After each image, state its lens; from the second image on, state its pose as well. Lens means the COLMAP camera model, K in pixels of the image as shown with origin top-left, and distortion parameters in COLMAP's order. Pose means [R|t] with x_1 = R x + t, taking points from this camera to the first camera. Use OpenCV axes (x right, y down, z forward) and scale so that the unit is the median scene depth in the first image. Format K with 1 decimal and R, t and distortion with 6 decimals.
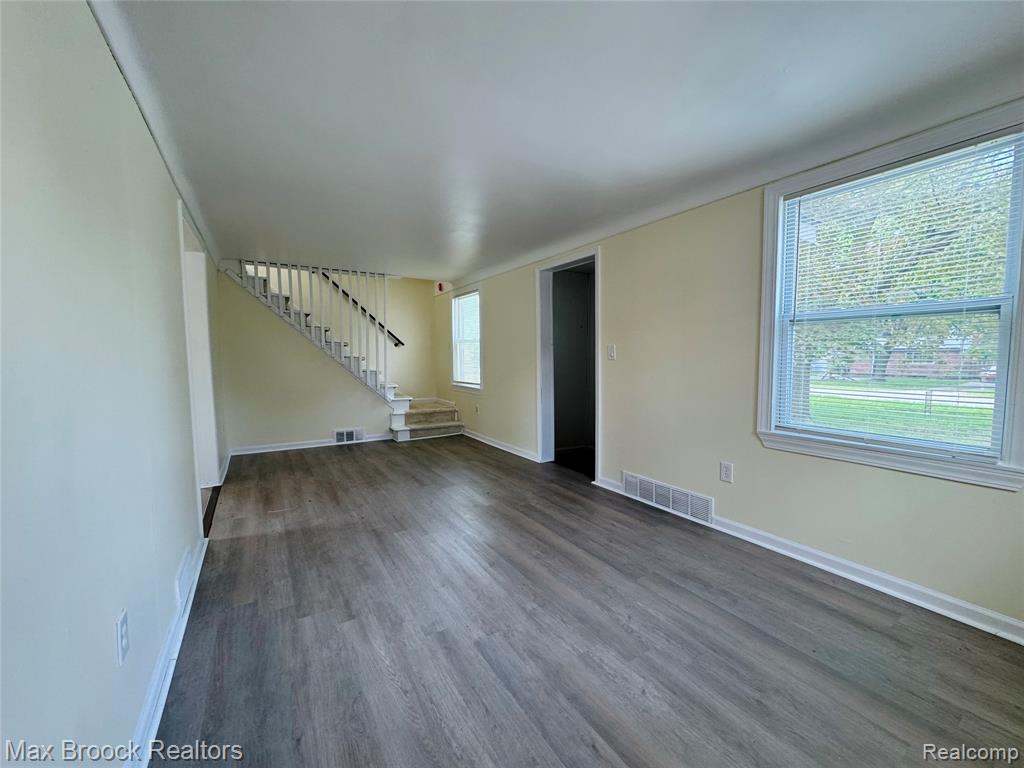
lens RADIAL K [[409.6, 0, 514.1], [0, 409.6, 381.3], [0, 0, 1]] dist [-0.000746, 0.000051]
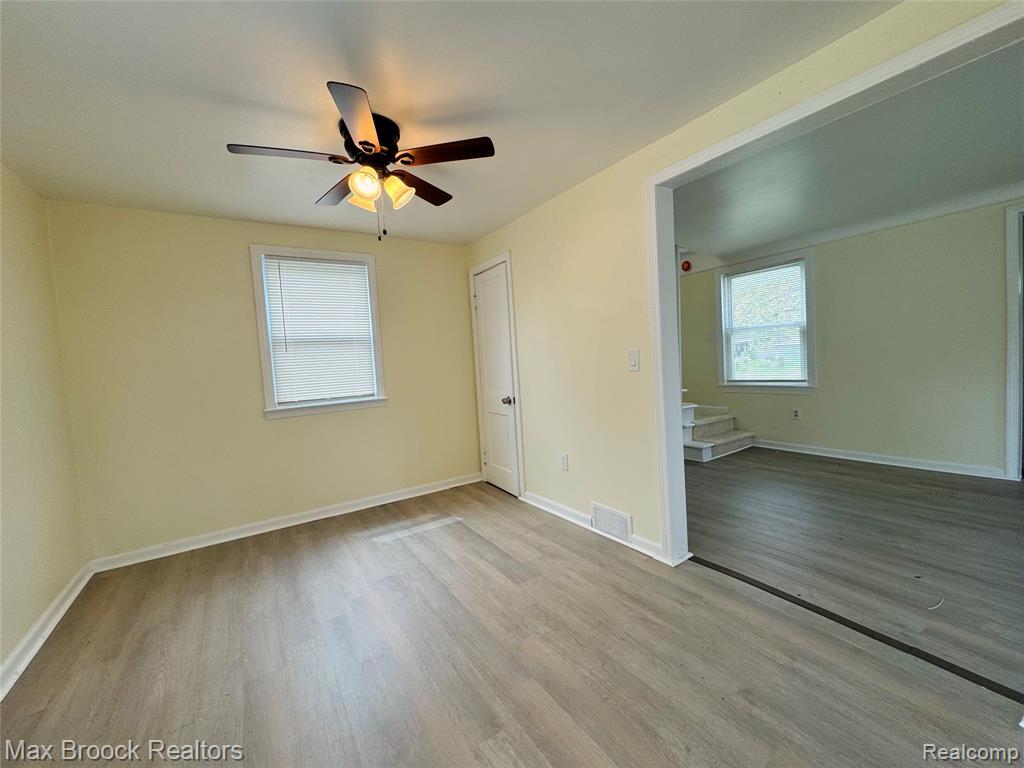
lens RADIAL K [[409.6, 0, 514.1], [0, 409.6, 381.3], [0, 0, 1]] dist [-0.000746, 0.000051]
pose [[0.997692, -0.062223, 0.027193, -1.064126], [0.062535, 0.997985, -0.010775, -0.029117], [-0.026468, 0.012451, 0.999572, 0.390138]]
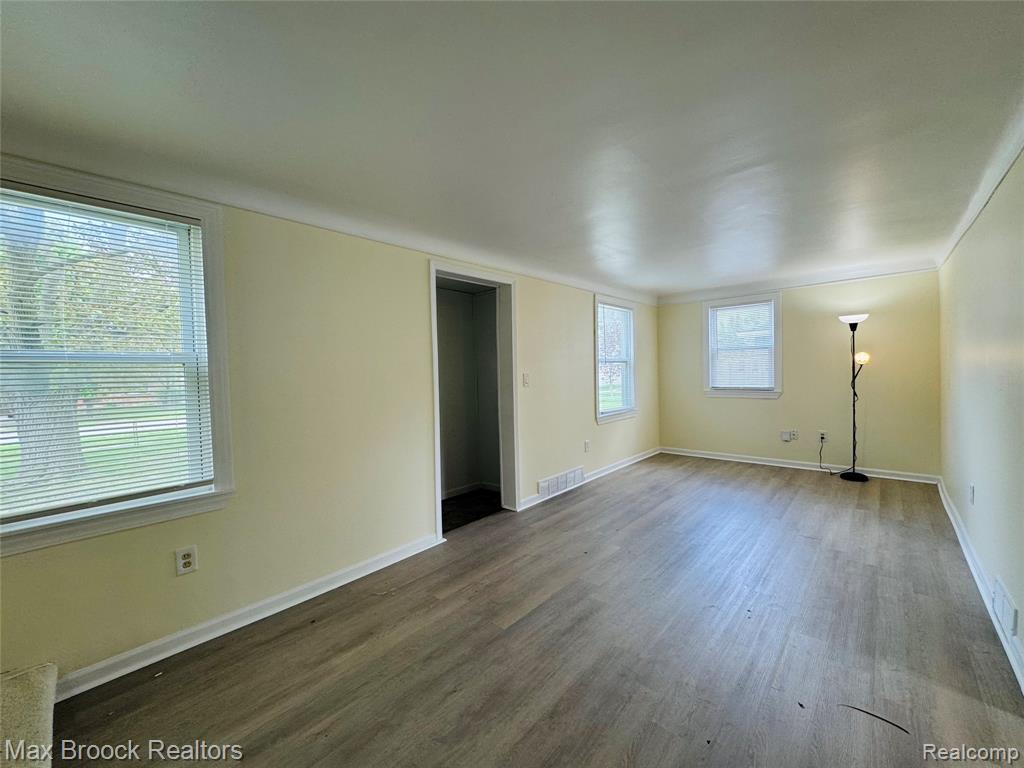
lens RADIAL K [[409.6, 0, 514.1], [0, 409.6, 381.3], [0, 0, 1]] dist [-0.000746, 0.000051]
pose [[-0.276761, -0.012695, 0.960855, -0.820425], [0.090672, 0.995107, 0.039264, -0.114473], [-0.956651, 0.097989, -0.274256, 1.354755]]
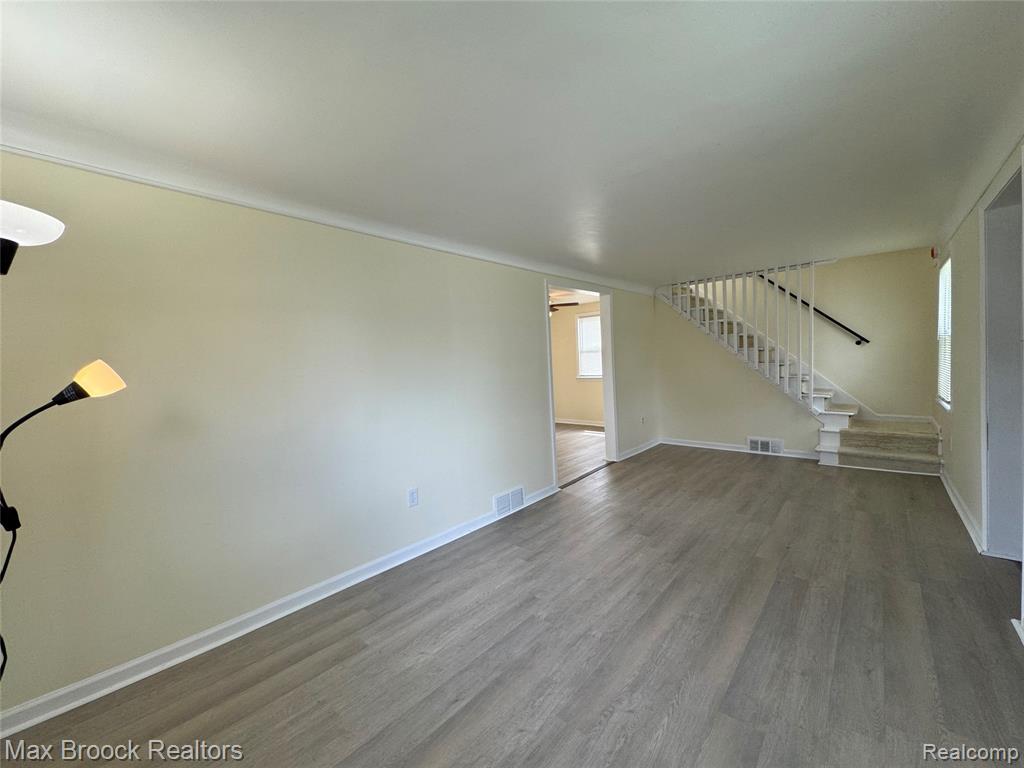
lens RADIAL K [[409.6, 0, 514.1], [0, 409.6, 381.3], [0, 0, 1]] dist [-0.000746, 0.000051]
pose [[0.287242, 0.035541, -0.957198, 0.524916], [-0.017418, 0.999340, 0.031879, -0.056572], [0.957700, 0.007516, 0.287671, 0.288866]]
